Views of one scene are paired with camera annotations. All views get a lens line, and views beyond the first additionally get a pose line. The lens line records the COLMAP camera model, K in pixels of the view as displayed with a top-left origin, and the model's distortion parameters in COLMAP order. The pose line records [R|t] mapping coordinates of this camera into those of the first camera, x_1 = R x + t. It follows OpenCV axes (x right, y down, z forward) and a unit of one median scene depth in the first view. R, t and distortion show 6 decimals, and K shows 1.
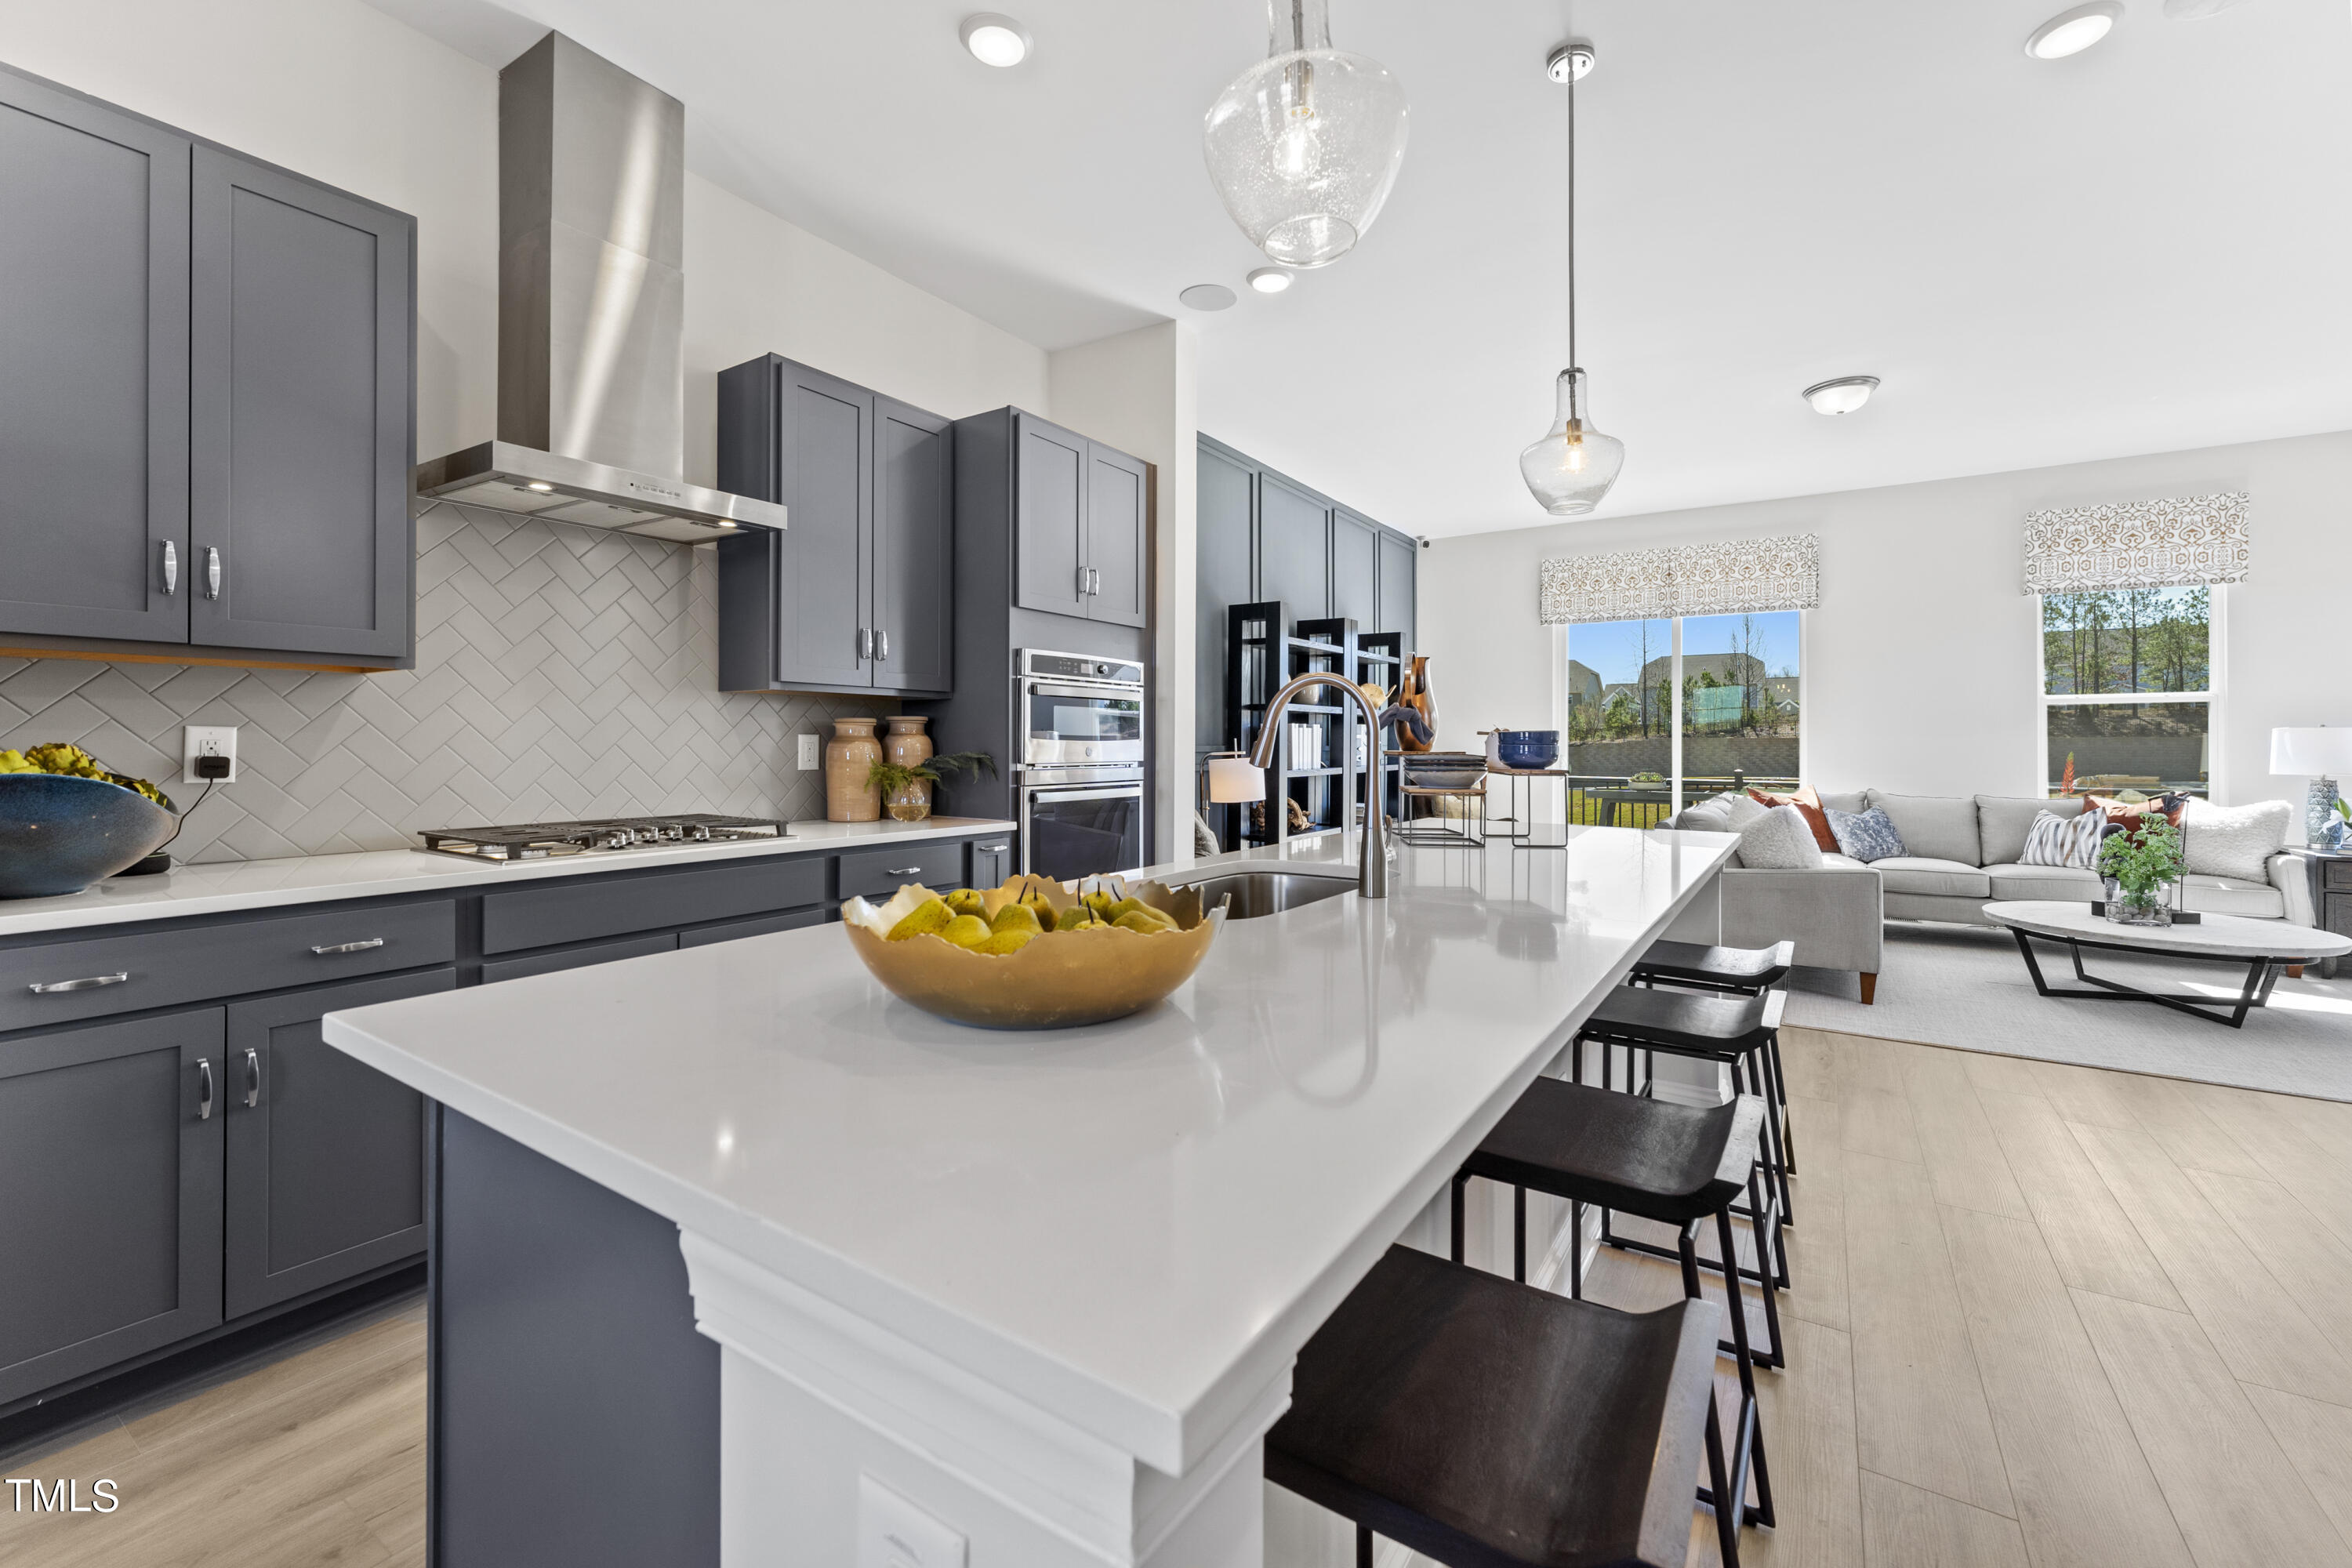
lens RADIAL K [[952.1, 0, 1176.2], [0, 952.1, 758.4], [0, 0, 1]] dist [0.001426, 0.000135]
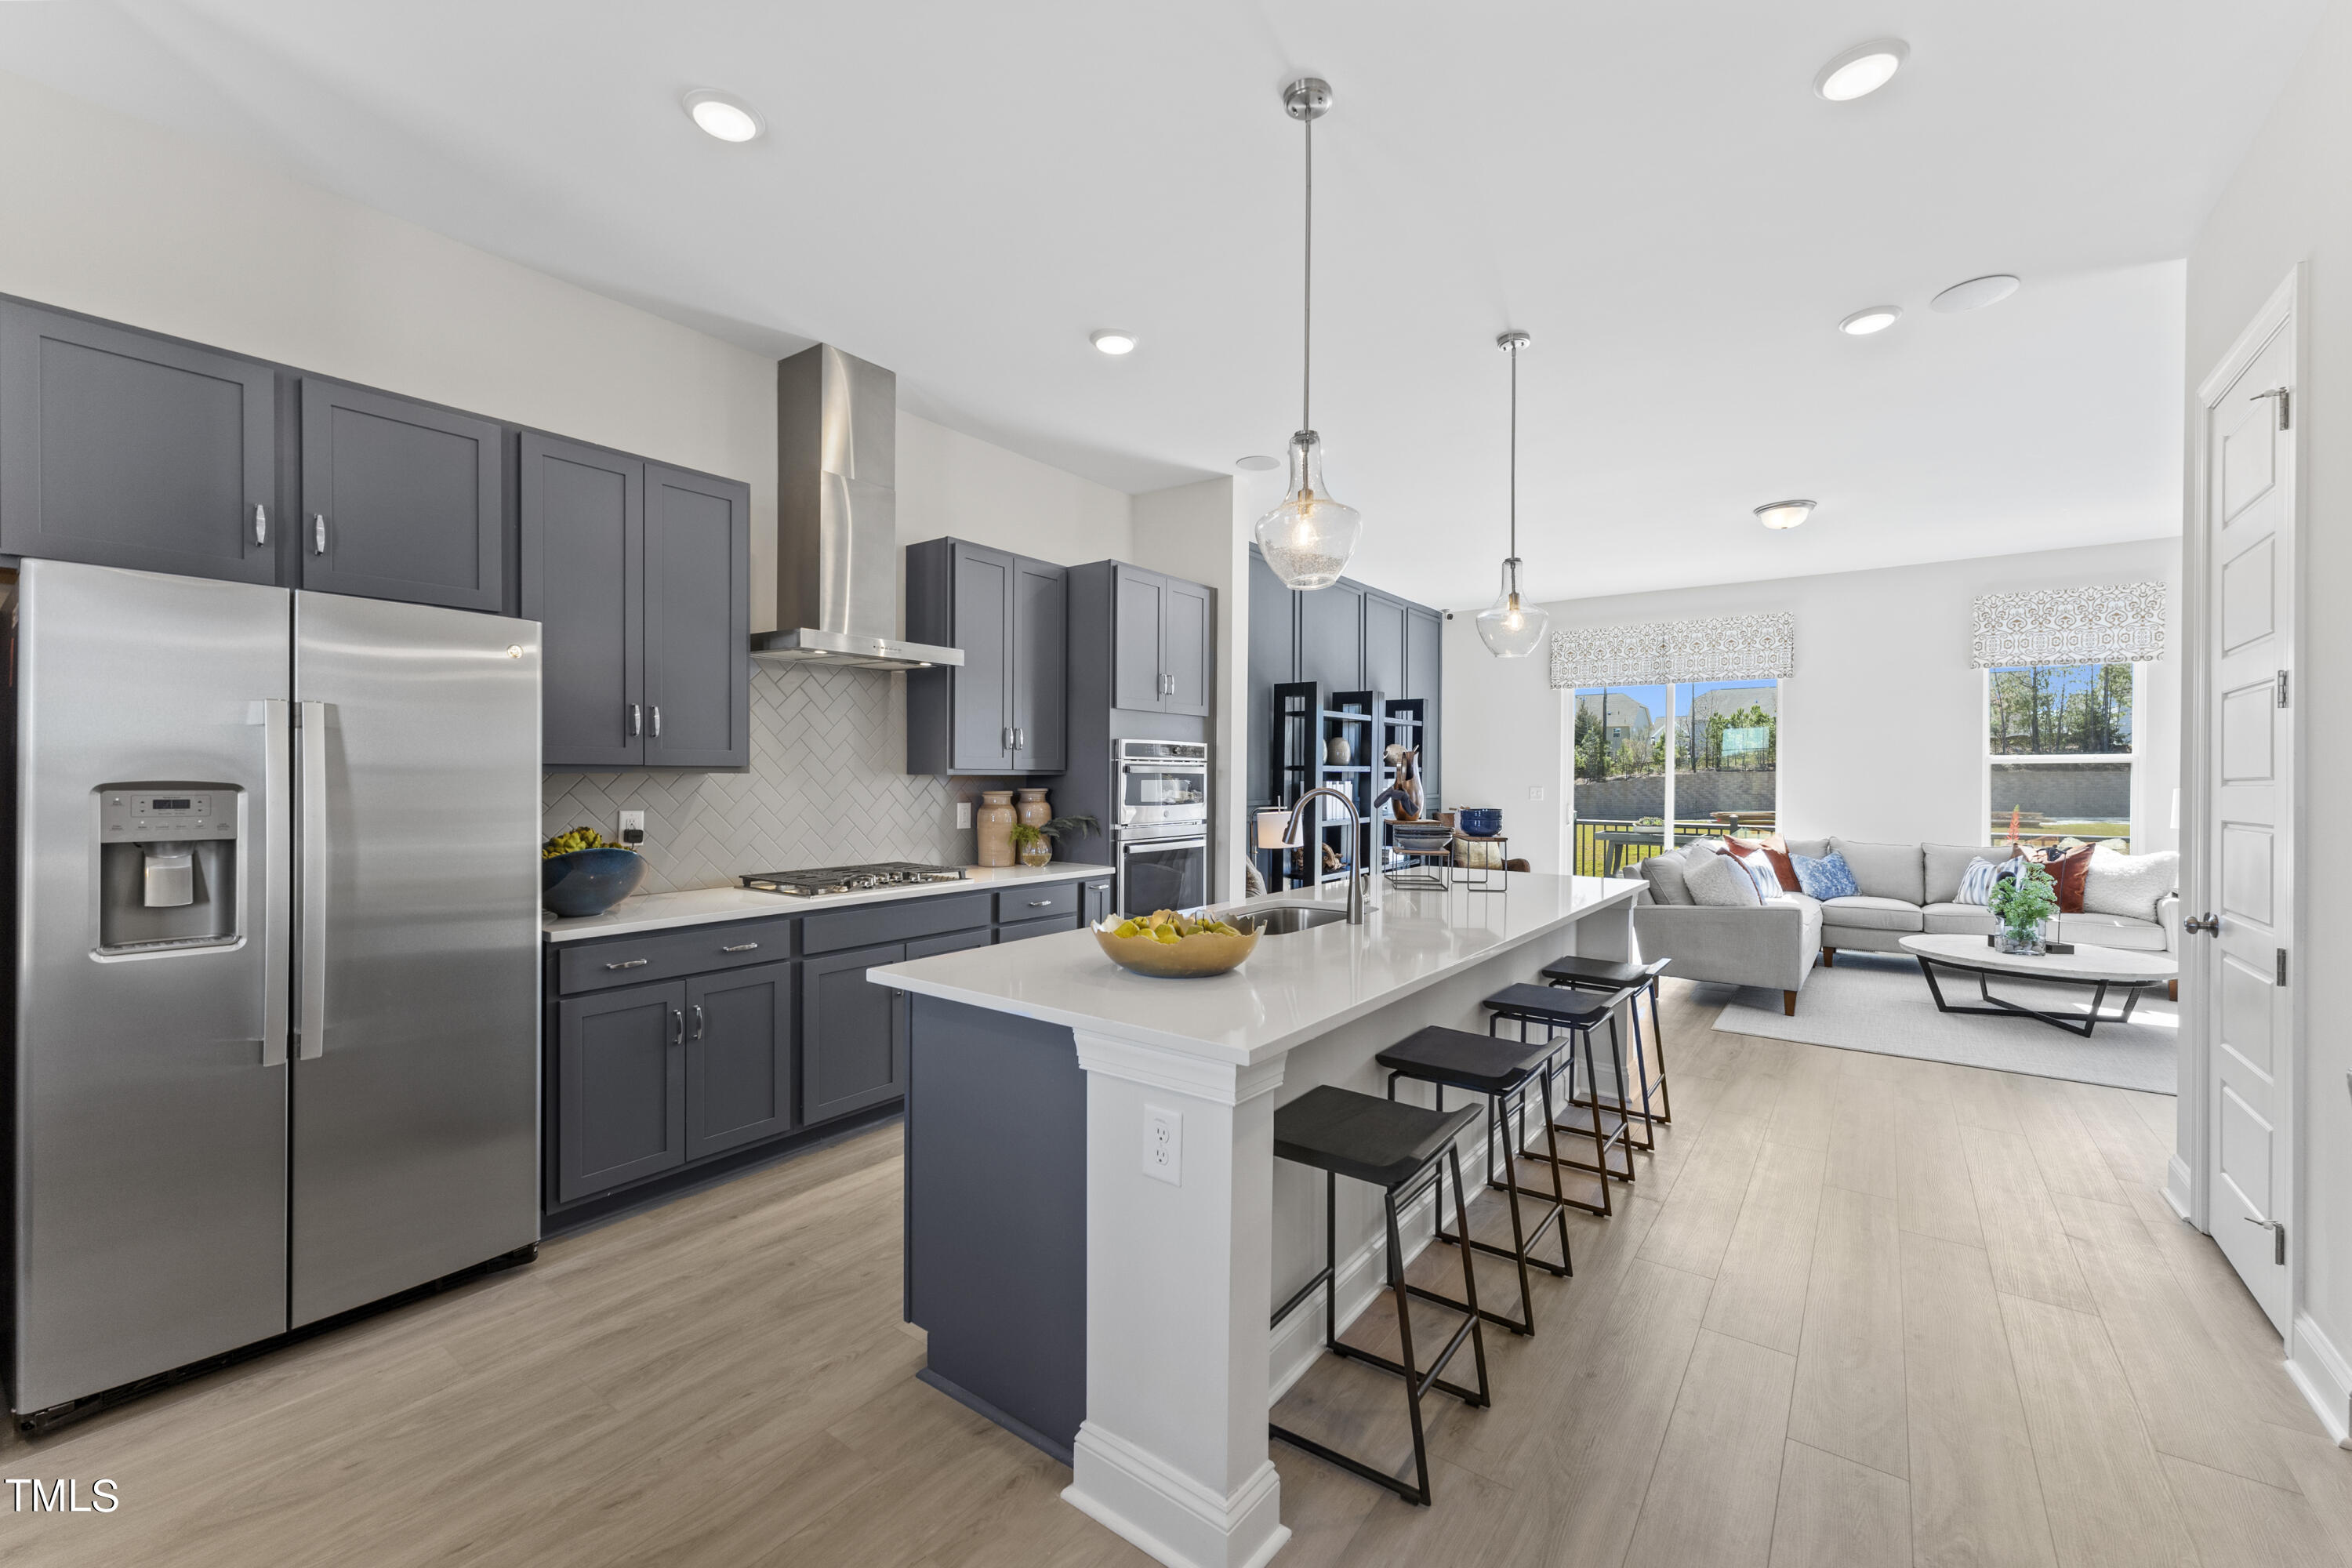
lens RADIAL K [[948.4, 0, 1179.9], [0, 948.4, 804.0], [0, 0, 1]] dist [0.000425, 0.000000]
pose [[0.998896, 0.003566, -0.046846, -0.010255], [-0.002786, 0.999856, 0.016719, -0.039368], [0.046899, -0.016570, 0.998762, -0.290906]]
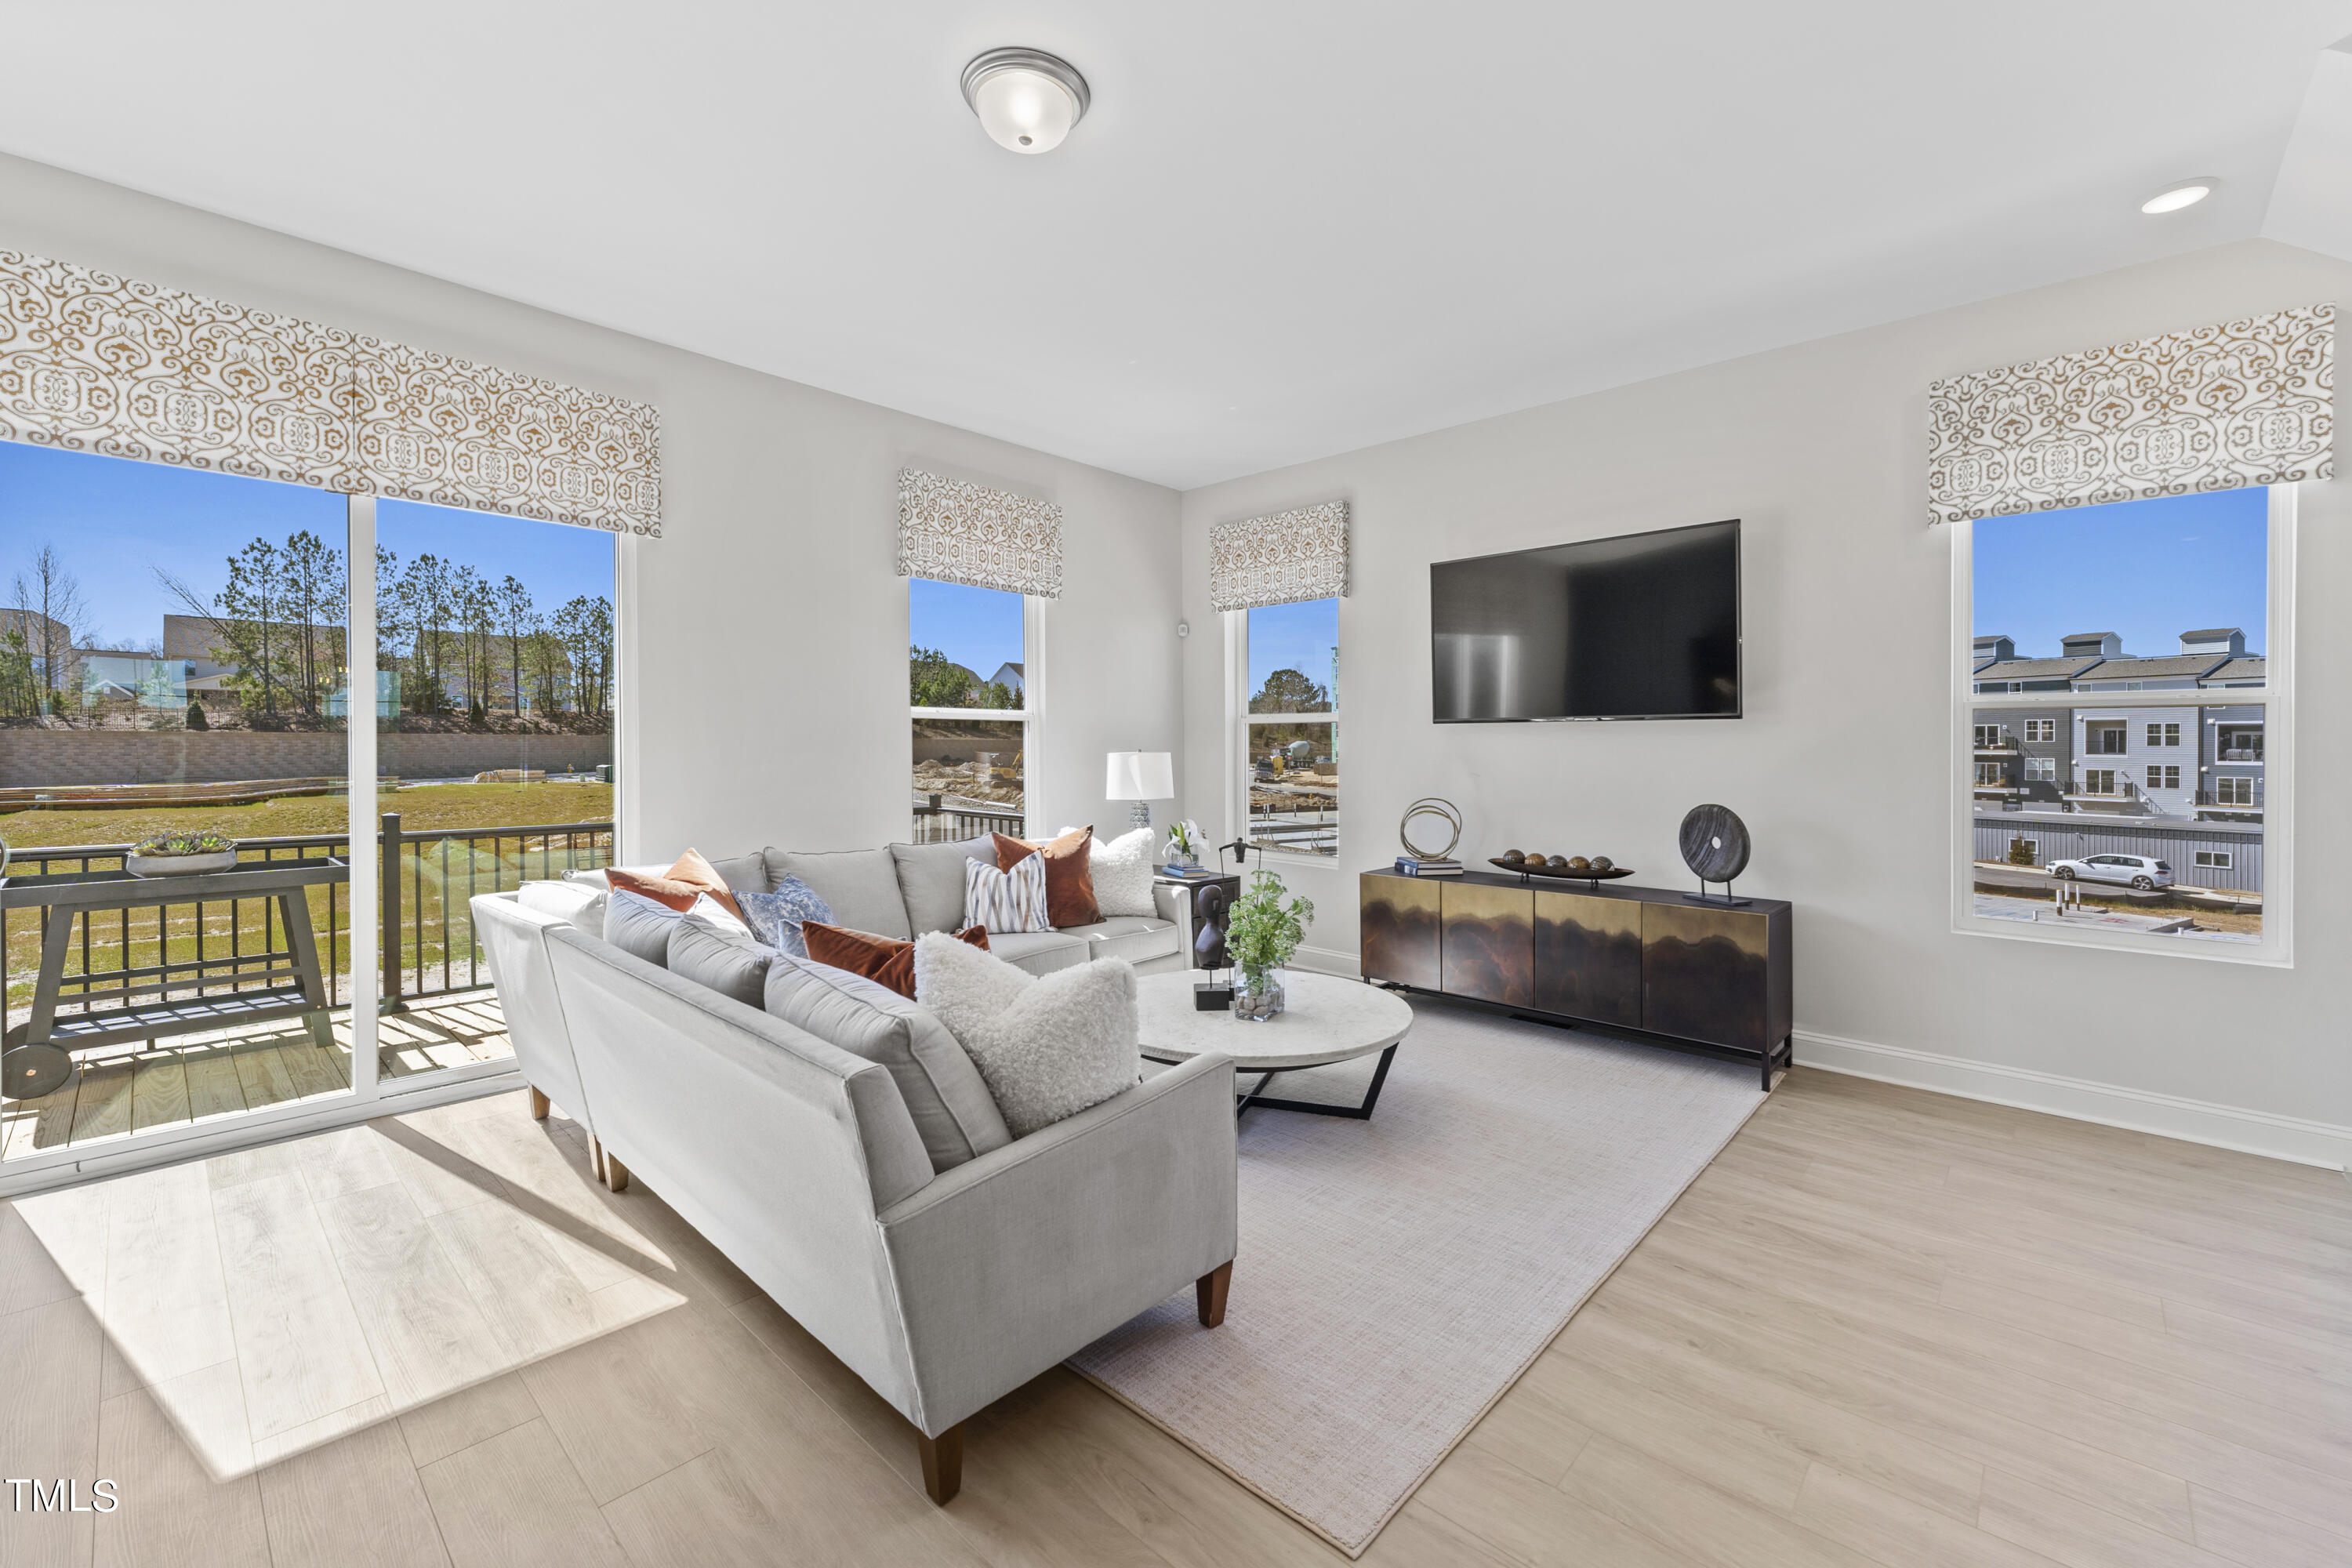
lens RADIAL K [[952.1, 0, 1176.2], [0, 952.1, 758.4], [0, 0, 1]] dist [0.001426, 0.000135]
pose [[0.150071, -0.016146, 0.988543, 0.262567], [0.009256, 0.999846, 0.014926, -0.053636], [-0.988632, 0.006910, 0.150197, 1.068721]]
